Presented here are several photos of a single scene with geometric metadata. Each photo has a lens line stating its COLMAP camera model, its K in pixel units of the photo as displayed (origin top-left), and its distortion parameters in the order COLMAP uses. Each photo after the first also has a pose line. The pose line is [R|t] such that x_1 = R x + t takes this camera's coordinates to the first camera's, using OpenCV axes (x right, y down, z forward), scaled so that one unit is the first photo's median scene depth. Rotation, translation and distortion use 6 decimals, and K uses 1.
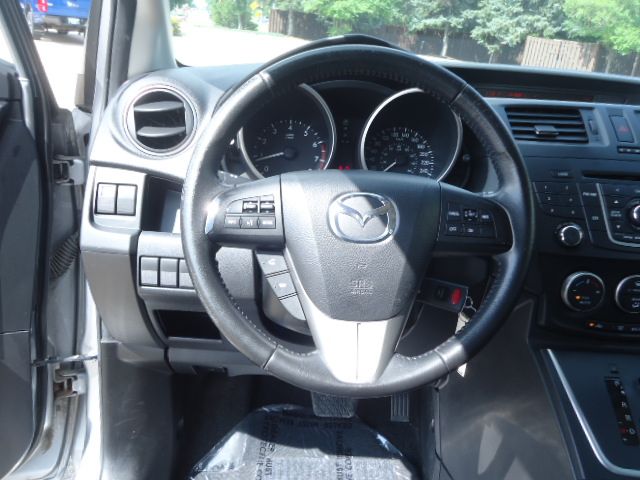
lens RADIAL K [[621.1, 0, 320.0], [0, 621.1, 240.0], [0, 0, 1]] dist [0.008553, 0.010625]
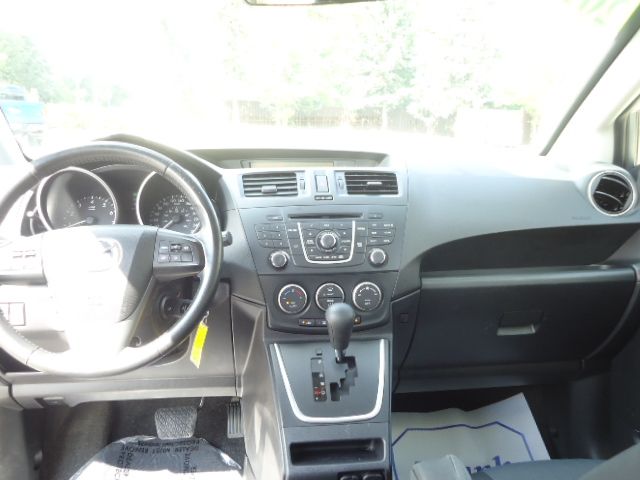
lens RADIAL K [[606.8, 0, 318.5], [0, 606.8, 226.3], [0, 0, 1]] dist [0.011949, 0.002334]
pose [[0.992694, -0.084065, 0.086555, 0.345511], [0.095494, 0.985857, -0.137718, 0.106654], [-0.073753, 0.144977, 0.986682, -0.350549]]
